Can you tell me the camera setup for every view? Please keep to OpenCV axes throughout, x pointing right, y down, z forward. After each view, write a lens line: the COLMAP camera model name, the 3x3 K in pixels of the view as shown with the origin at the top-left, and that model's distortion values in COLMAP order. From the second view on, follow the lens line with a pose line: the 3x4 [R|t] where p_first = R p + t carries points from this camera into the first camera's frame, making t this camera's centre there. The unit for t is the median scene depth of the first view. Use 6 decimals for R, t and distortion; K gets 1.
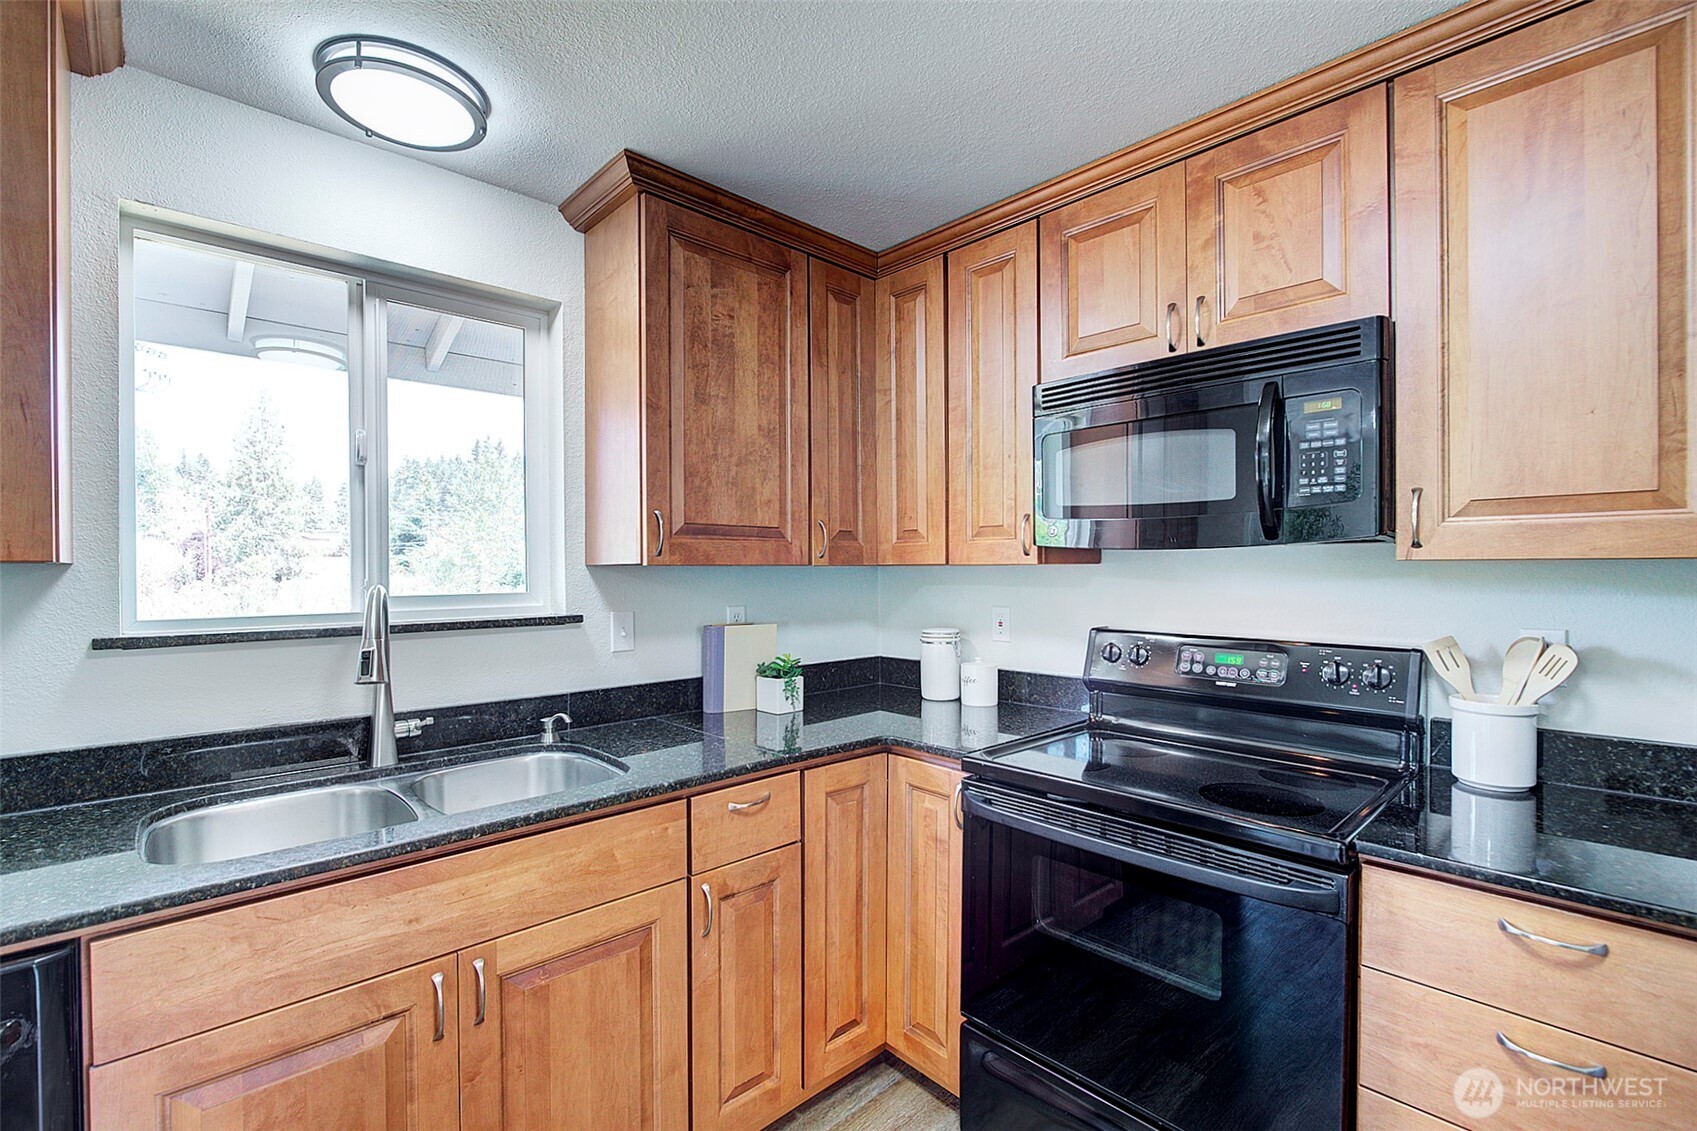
lens RADIAL K [[738.2, 0, 861.5], [0, 738.2, 575.2], [0, 0, 1]] dist [-0.015493, 0.002312]
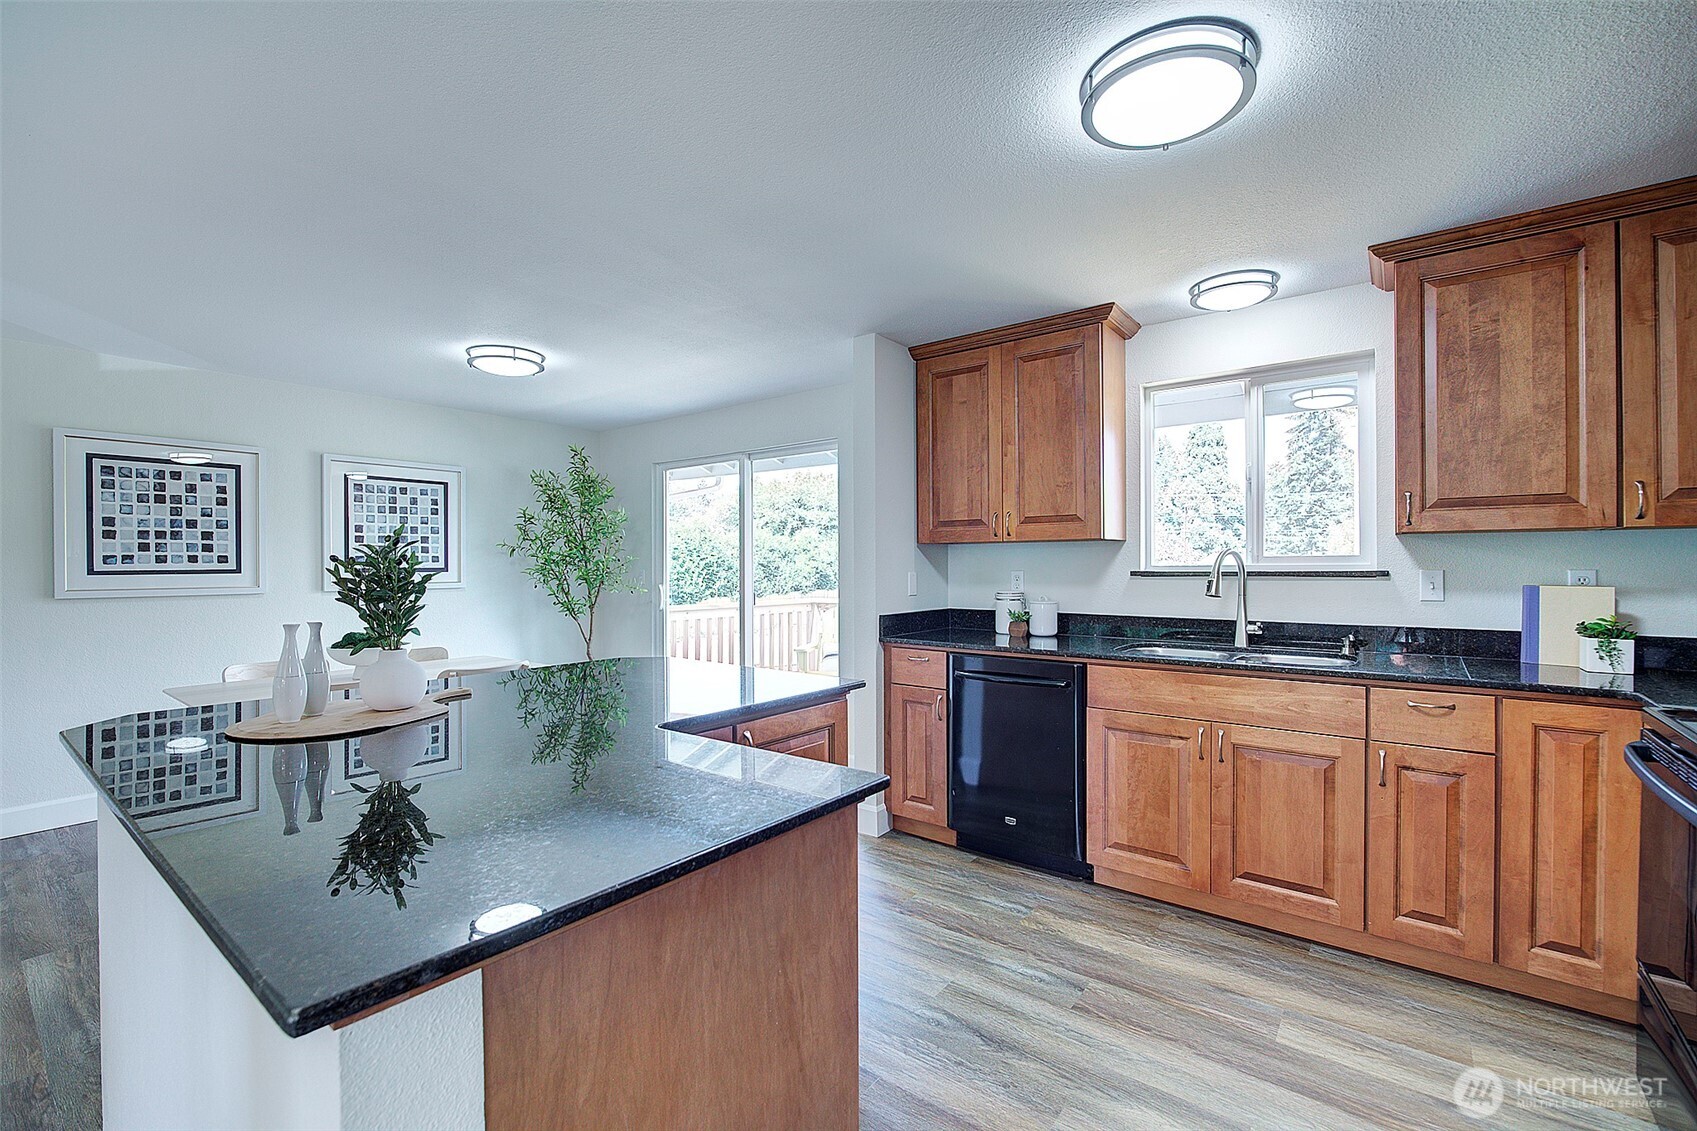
lens RADIAL K [[738.2, 0, 827.1], [0, 738.2, 566.3], [0, 0, 1]] dist [-0.015493, 0.002312]
pose [[0.123834, 0.004716, -0.992292, 0.893521], [-0.005144, 0.999978, 0.004110, 0.047546], [0.992290, 0.004595, 0.123855, -0.220953]]
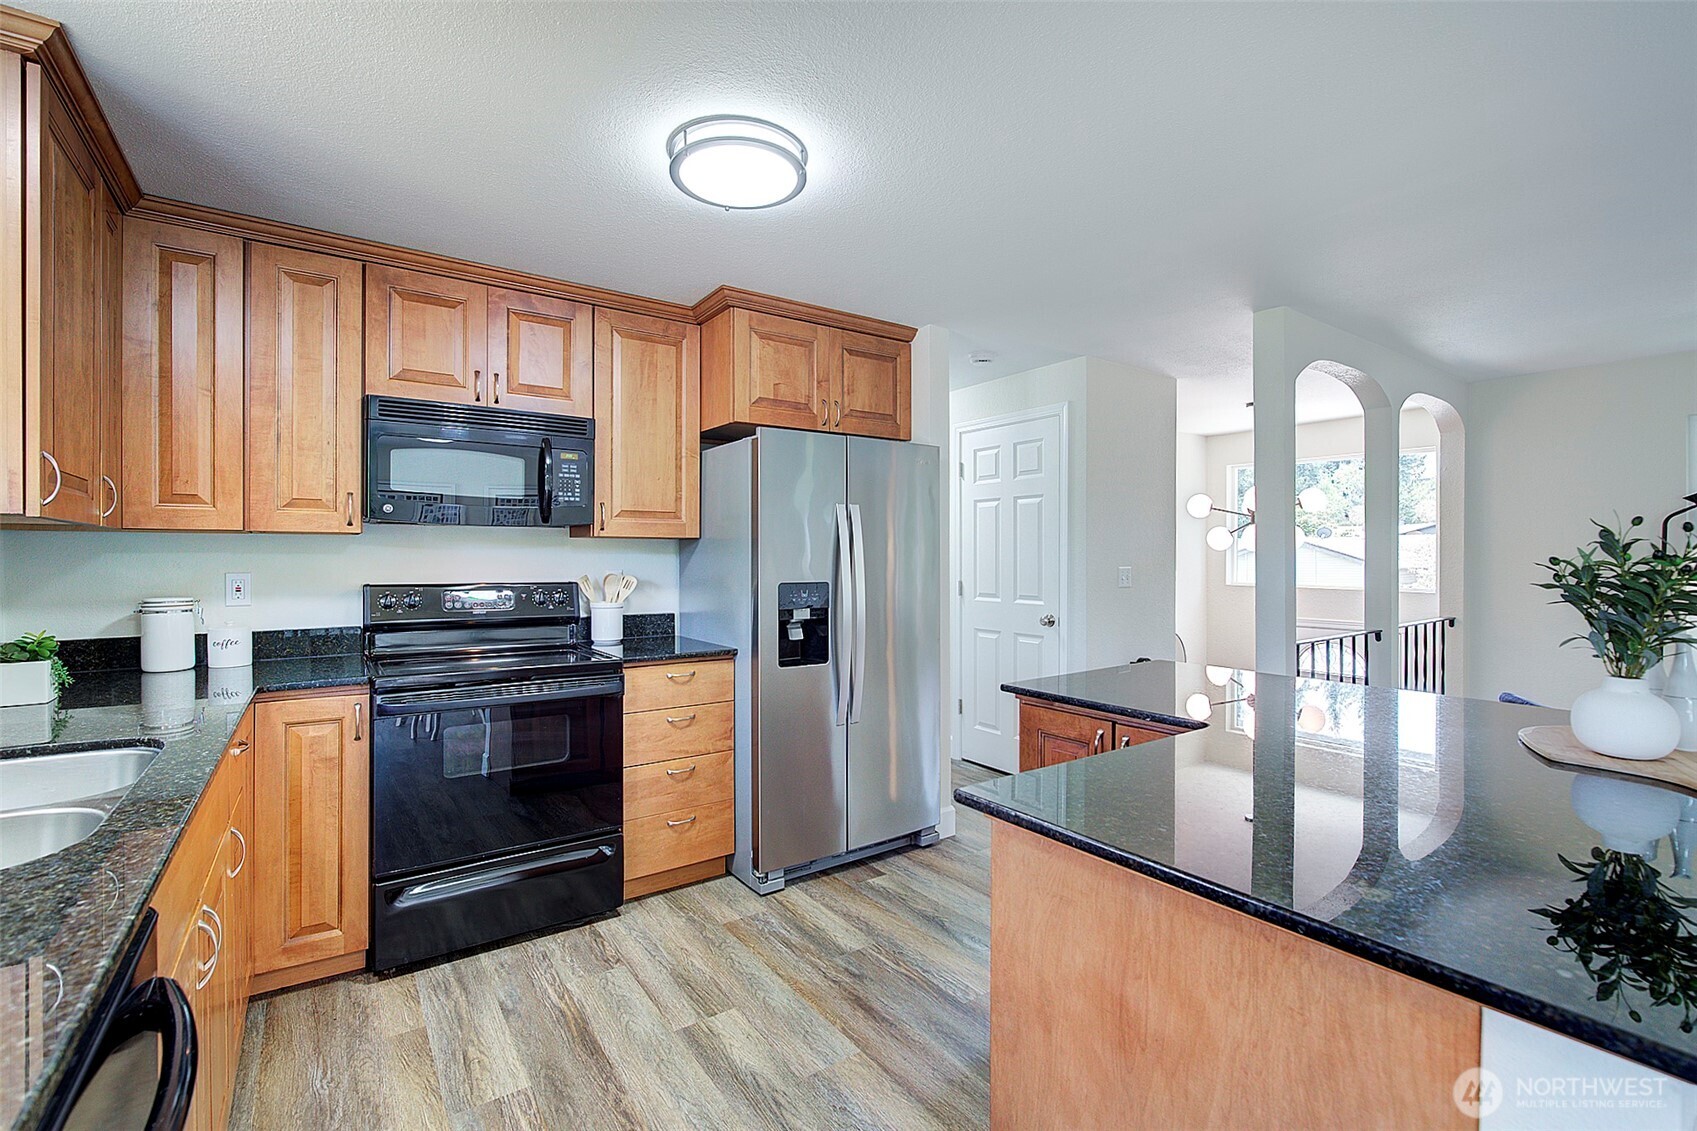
lens RADIAL K [[738.2, 0, 807.9], [0, 738.2, 556.7], [0, 0, 1]] dist [-0.015493, 0.002312]
pose [[0.179672, 0.005929, 0.983709, -0.892632], [0.006642, 0.999952, -0.007240, 0.041819], [-0.983704, 0.007835, 0.179624, 0.015717]]
